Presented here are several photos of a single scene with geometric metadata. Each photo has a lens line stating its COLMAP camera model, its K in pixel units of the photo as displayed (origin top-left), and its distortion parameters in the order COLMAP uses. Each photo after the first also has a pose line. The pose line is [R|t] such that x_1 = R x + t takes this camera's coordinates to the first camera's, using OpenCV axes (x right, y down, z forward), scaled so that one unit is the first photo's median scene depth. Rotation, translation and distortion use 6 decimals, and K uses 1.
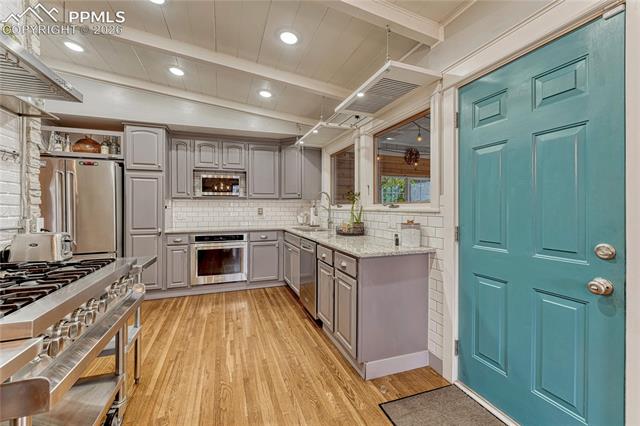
lens RADIAL K [[273.1, 0, 313.8], [0, 273.1, 211.3], [0, 0, 1]] dist [0.006445, -0.000860]
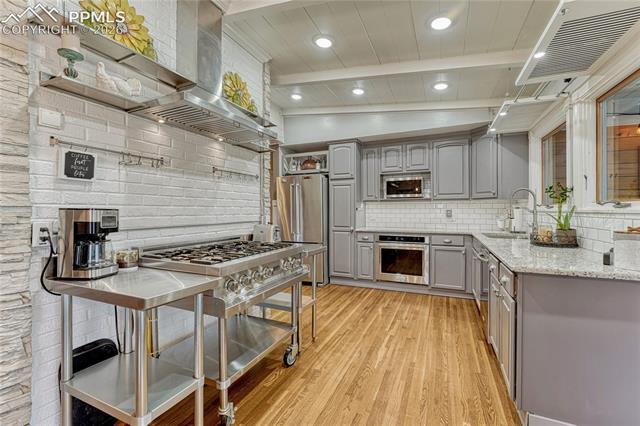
lens RADIAL K [[273.1, 0, 311.8], [0, 273.1, 216.1], [0, 0, 1]] dist [0.006445, -0.000860]
pose [[0.718933, 0.014638, -0.694925, 0.185071], [-0.009514, 0.999892, 0.011219, 0.005228], [0.695014, -0.001455, 0.718995, 0.029747]]
